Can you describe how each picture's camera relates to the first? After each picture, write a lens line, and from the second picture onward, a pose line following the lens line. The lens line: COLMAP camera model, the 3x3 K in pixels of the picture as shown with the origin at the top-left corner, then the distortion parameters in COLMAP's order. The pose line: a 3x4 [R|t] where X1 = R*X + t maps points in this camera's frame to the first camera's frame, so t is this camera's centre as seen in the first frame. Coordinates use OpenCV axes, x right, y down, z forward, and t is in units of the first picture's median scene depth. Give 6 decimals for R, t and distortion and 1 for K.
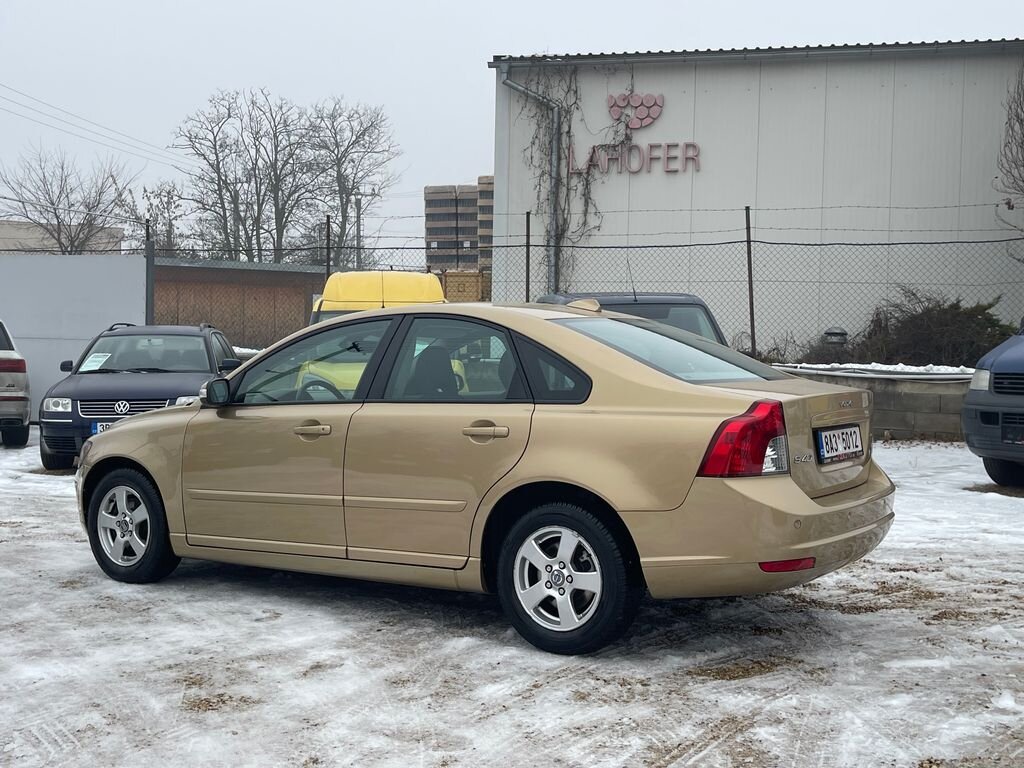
lens RADIAL K [[1180.7, 0, 527.4], [0, 1180.7, 385.7], [0, 0, 1]] dist [0.131316, -0.376116]
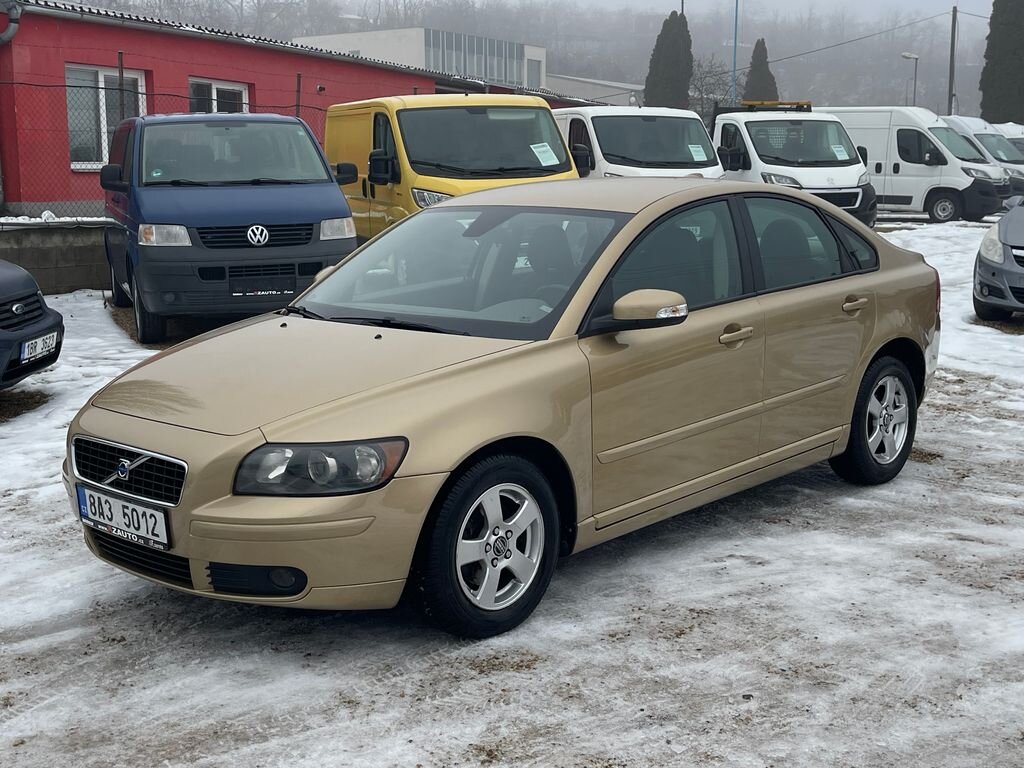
lens RADIAL K [[1282.0, 0, 512.0], [0, 1282.0, 384.0], [0, 0, 1]] dist [0.120266, -0.333677]
pose [[0.160370, -0.171153, 0.972105, -0.329058], [0.041619, 0.985149, 0.166583, -0.026439], [-0.986179, 0.013743, 0.165112, 0.297634]]
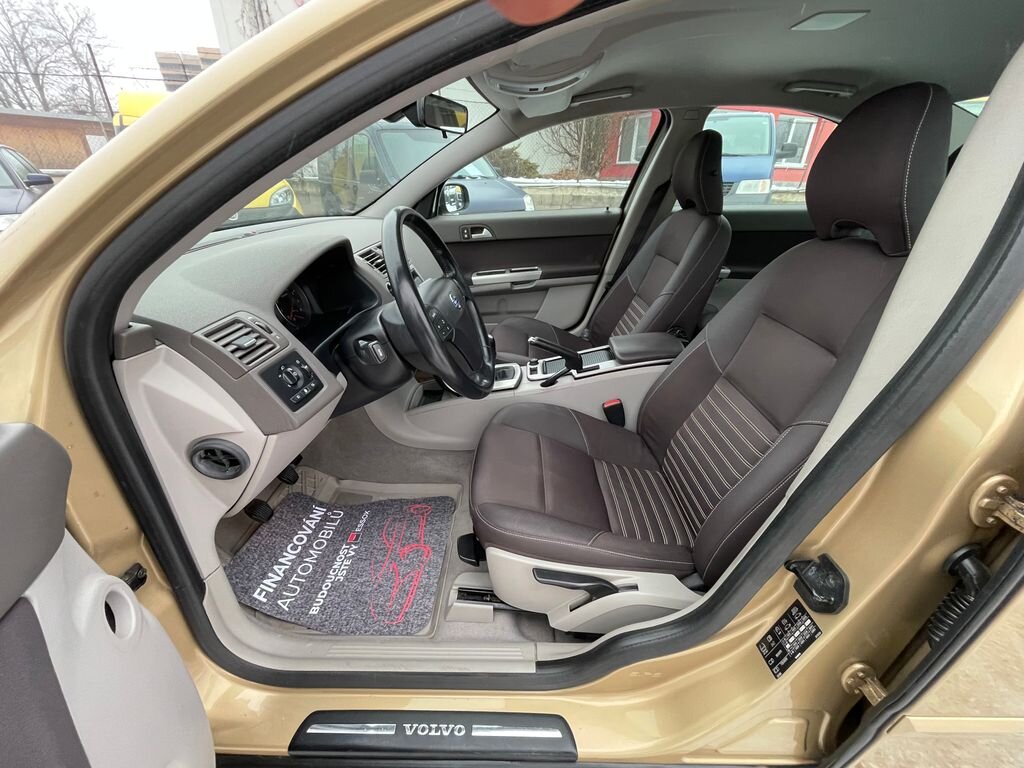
lens RADIAL K [[410.9, 0, 510.7], [0, 410.9, 384.9], [0, 0, 1]] dist [-0.007584, 0.000681]
pose [[0.847770, -0.240415, 0.472745, -0.071254], [0.013512, 0.900859, 0.433902, -0.003161], [-0.530193, -0.361461, 0.766969, 0.286450]]
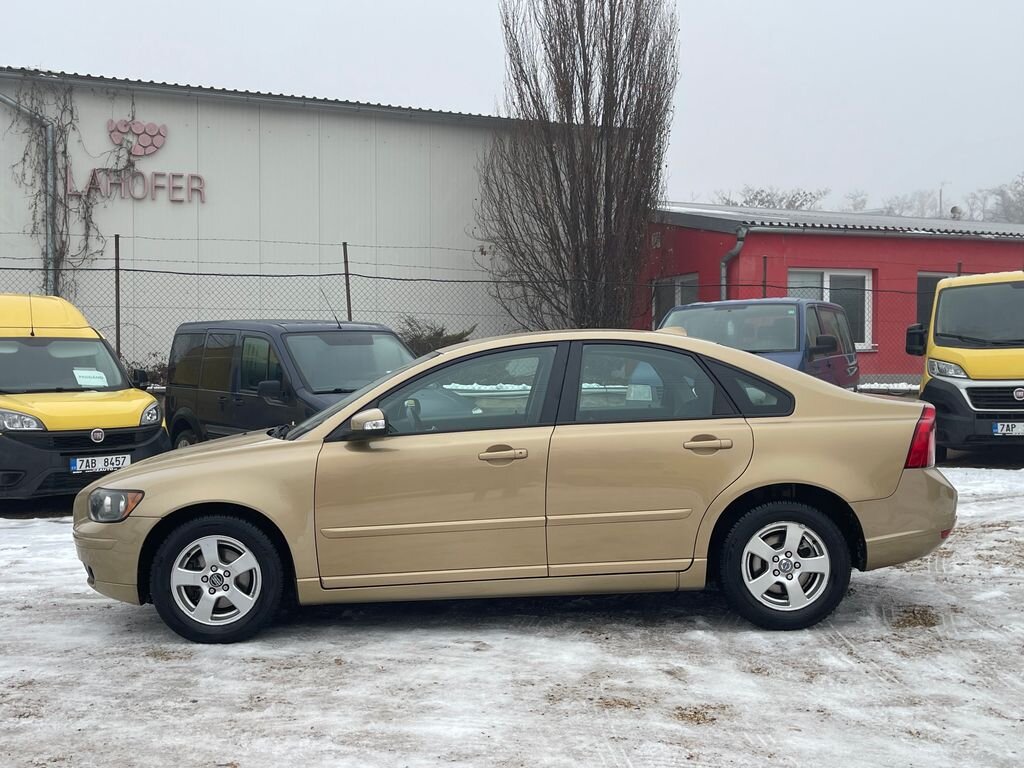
lens RADIAL K [[1100.4, 0, 512.0], [0, 1100.4, 384.0], [0, 0, 1]] dist [0.103527, -0.217156]
pose [[0.820602, -0.024703, 0.570965, -0.210458], [0.036857, 0.999273, -0.009738, -0.004154], [-0.570310, 0.029035, 0.820916, 0.064708]]
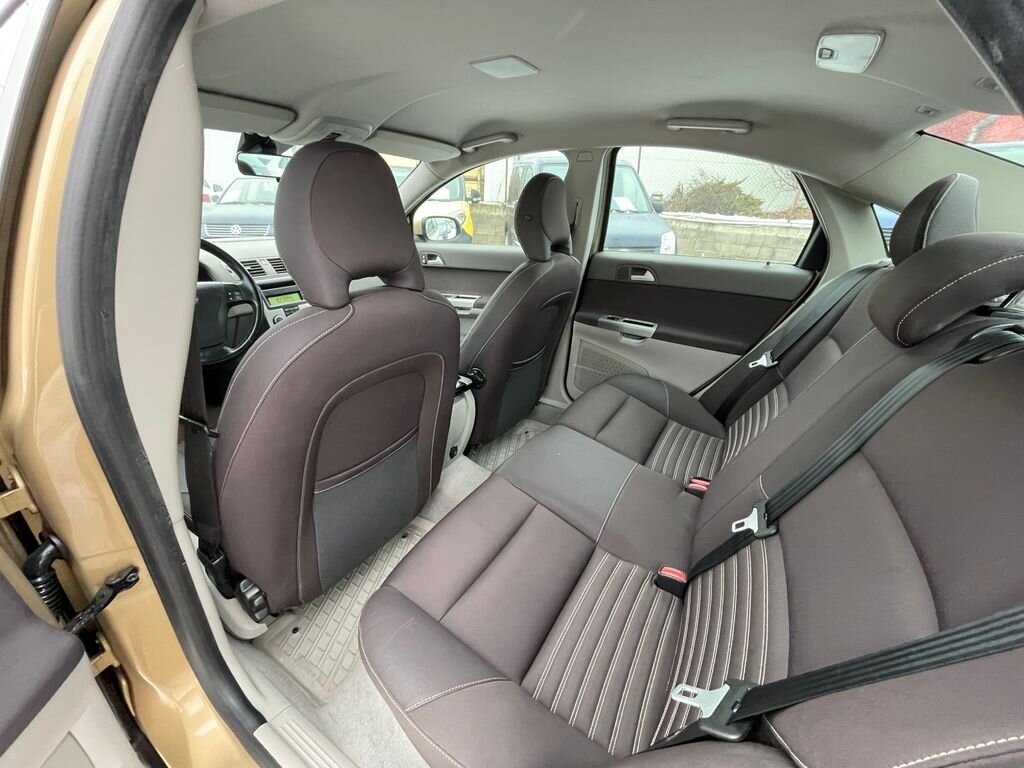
lens RADIAL K [[410.9, 0, 510.7], [0, 410.9, 384.9], [0, 0, 1]] dist [-0.007584, 0.000681]
pose [[0.998889, 0.018121, 0.043503, -0.011621], [-0.033440, 0.922988, 0.383374, -0.005098], [-0.033206, -0.384403, 0.922568, 0.264246]]
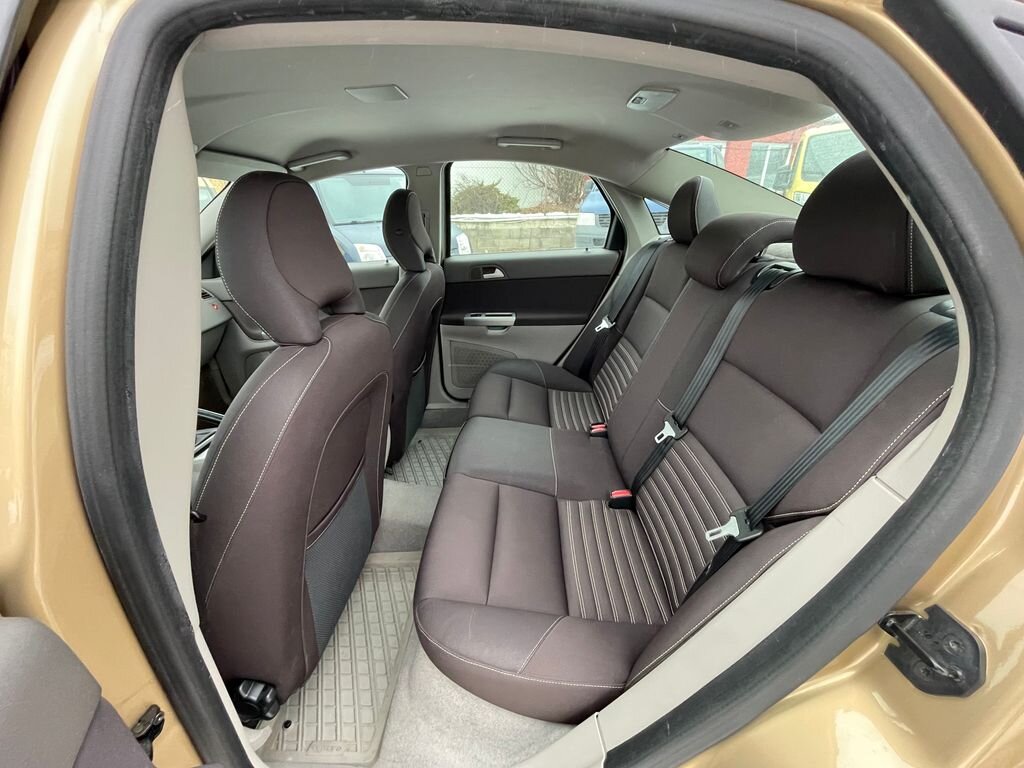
lens RADIAL K [[410.9, 0, 510.7], [0, 410.9, 384.9], [0, 0, 1]] dist [-0.007584, 0.000681]
pose [[0.857203, -0.231954, 0.459784, -0.025617], [0.049923, 0.926044, 0.374100, -0.005735], [-0.512554, -0.297725, 0.805387, 0.263392]]
